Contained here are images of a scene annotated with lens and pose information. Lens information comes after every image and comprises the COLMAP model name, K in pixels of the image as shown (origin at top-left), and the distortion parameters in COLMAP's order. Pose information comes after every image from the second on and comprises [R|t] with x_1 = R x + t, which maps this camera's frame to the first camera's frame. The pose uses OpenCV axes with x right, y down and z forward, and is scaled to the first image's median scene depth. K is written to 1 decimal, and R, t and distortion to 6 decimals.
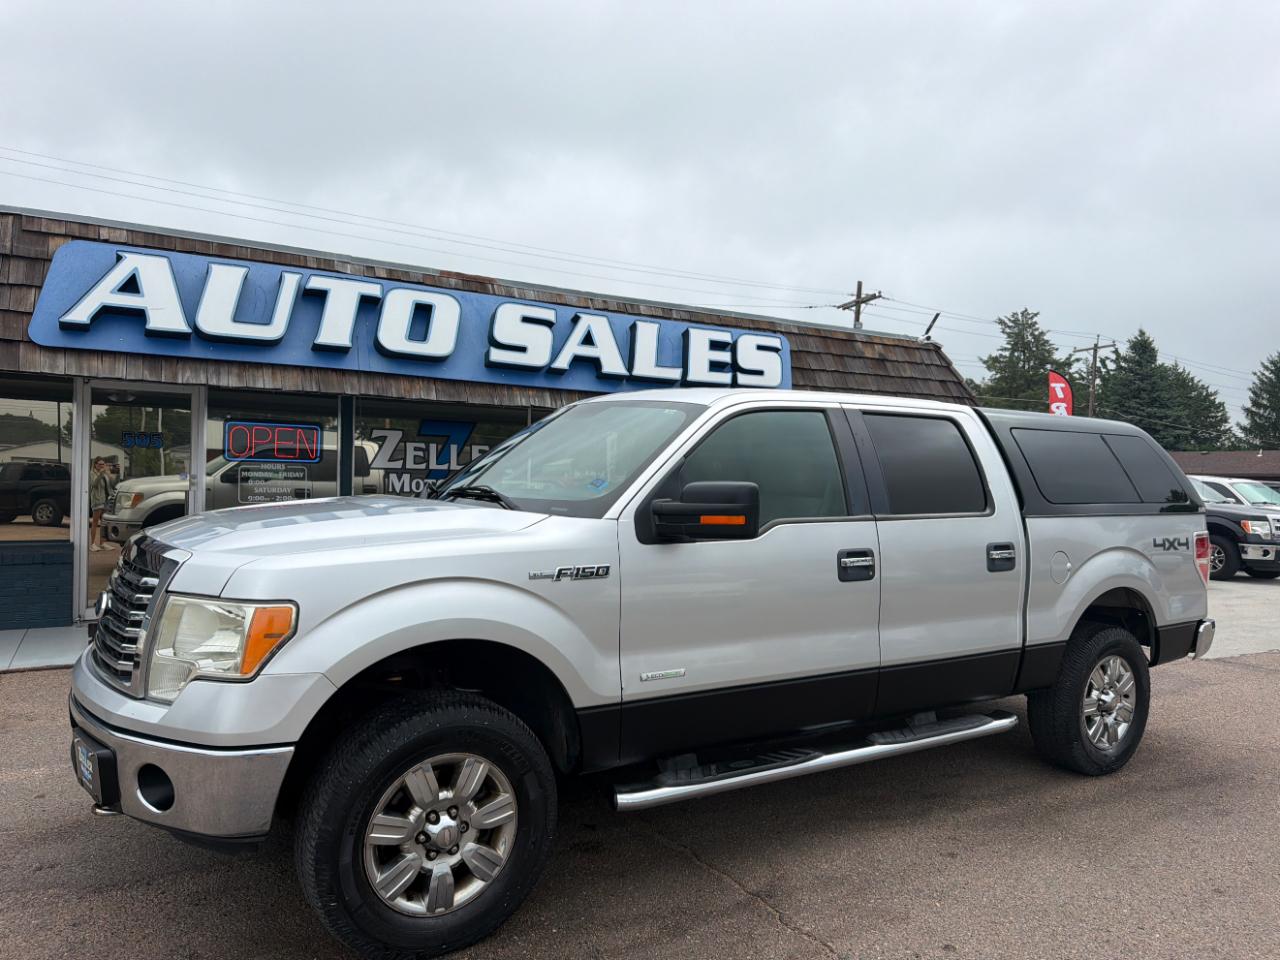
lens RADIAL K [[901.7, 0, 641.1], [0, 901.7, 481.2], [0, 0, 1]] dist [0.139764, -0.263602]
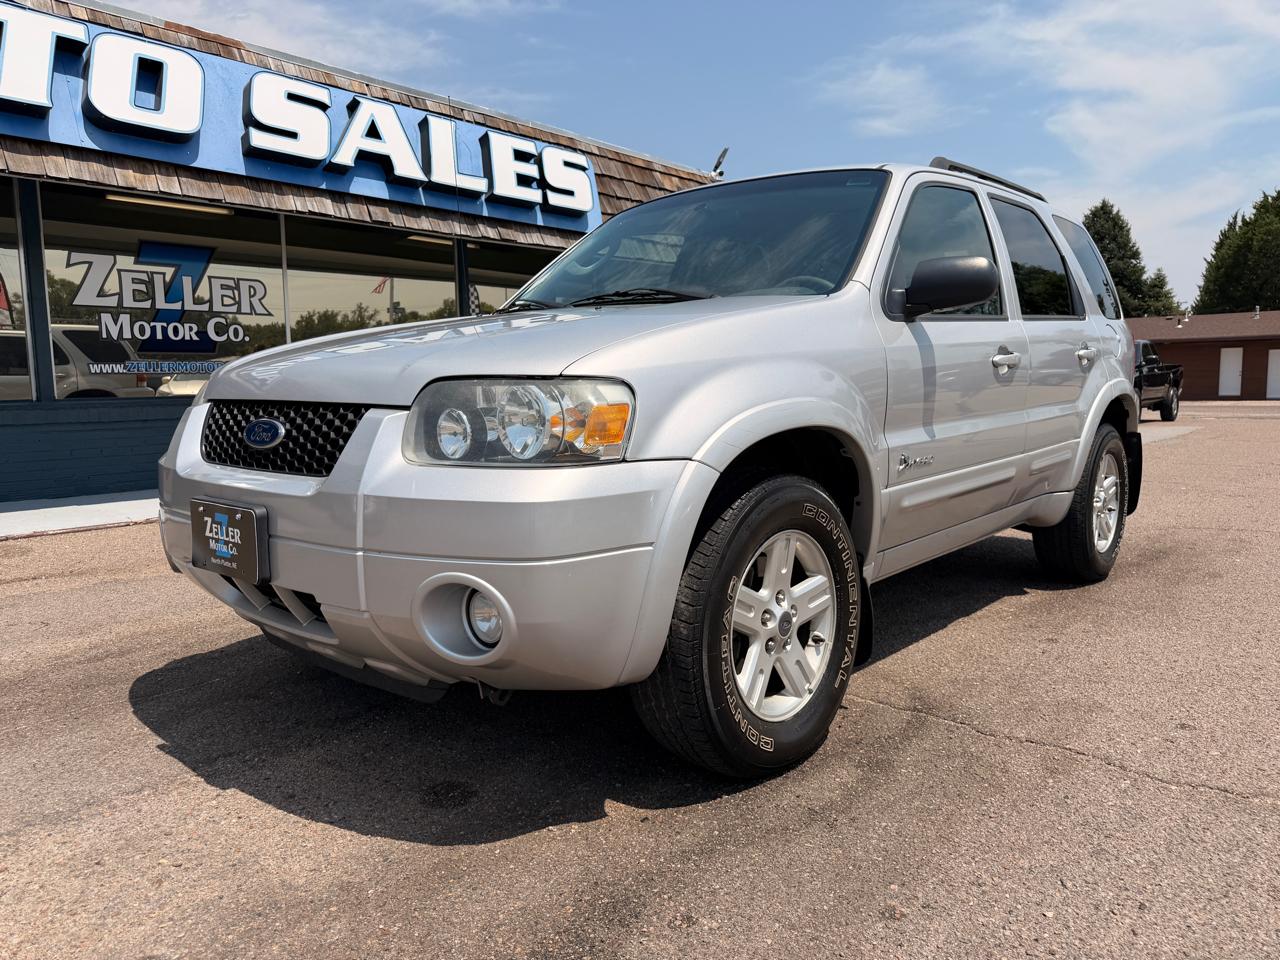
lens RADIAL K [[924.0, 0, 641.6], [0, 924.0, 481.8], [0, 0, 1]] dist [-0.002556, -0.002472]
pose [[0.944167, -0.070910, 0.321747, -0.113244], [0.036204, 0.992980, 0.112601, 0.060785], [-0.327473, -0.094666, 0.940106, 0.134663]]
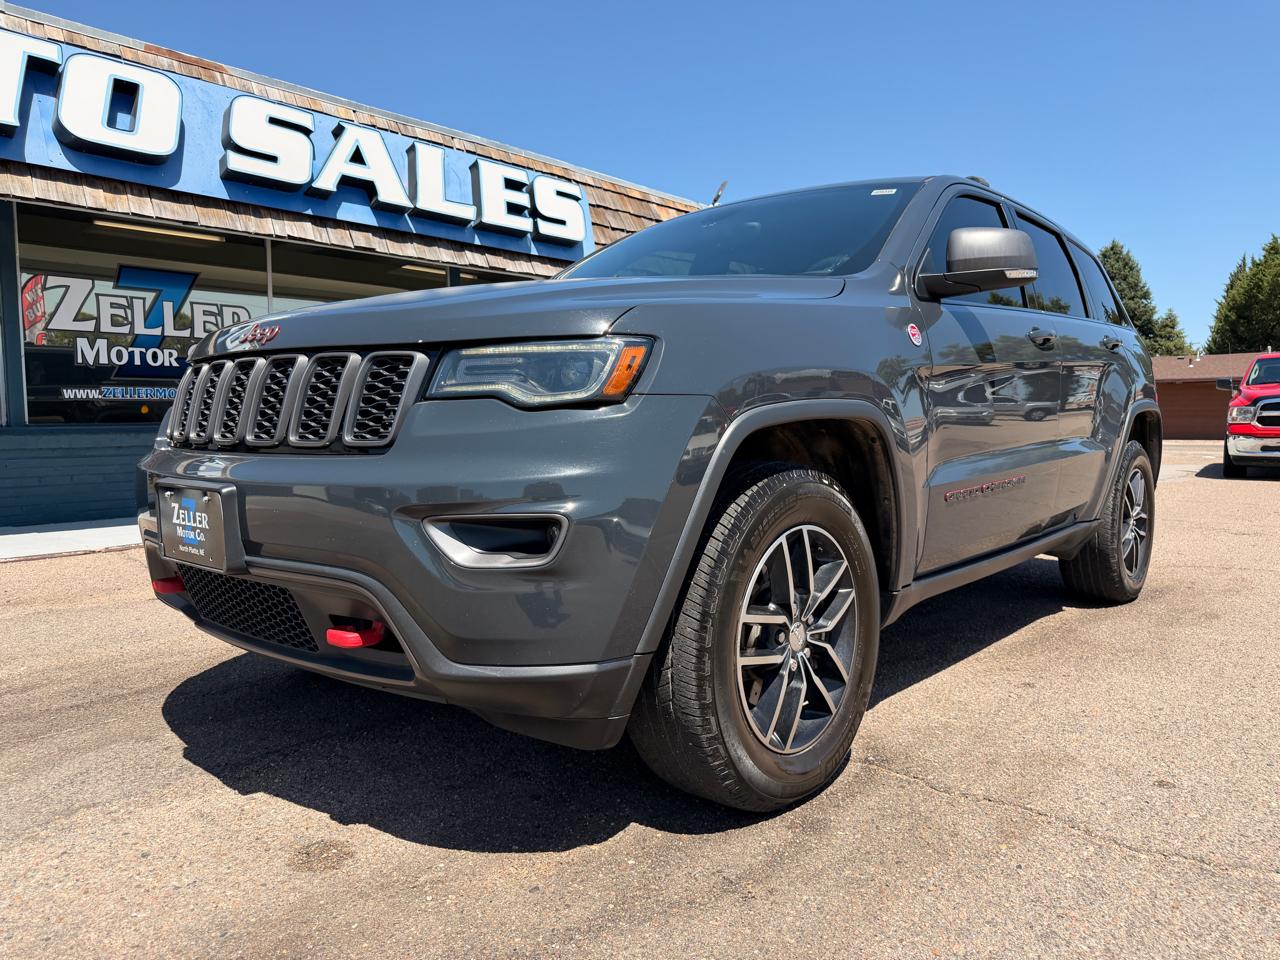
lens RADIAL K [[923.5, 0, 649.6], [0, 923.5, 481.2], [0, 0, 1]] dist [-0.000527, -0.005344]
pose [[0.946682, -0.050072, 0.318256, -0.083804], [0.028297, 0.996954, 0.072681, 0.066941], [-0.320925, -0.059801, 0.945215, 0.147856]]
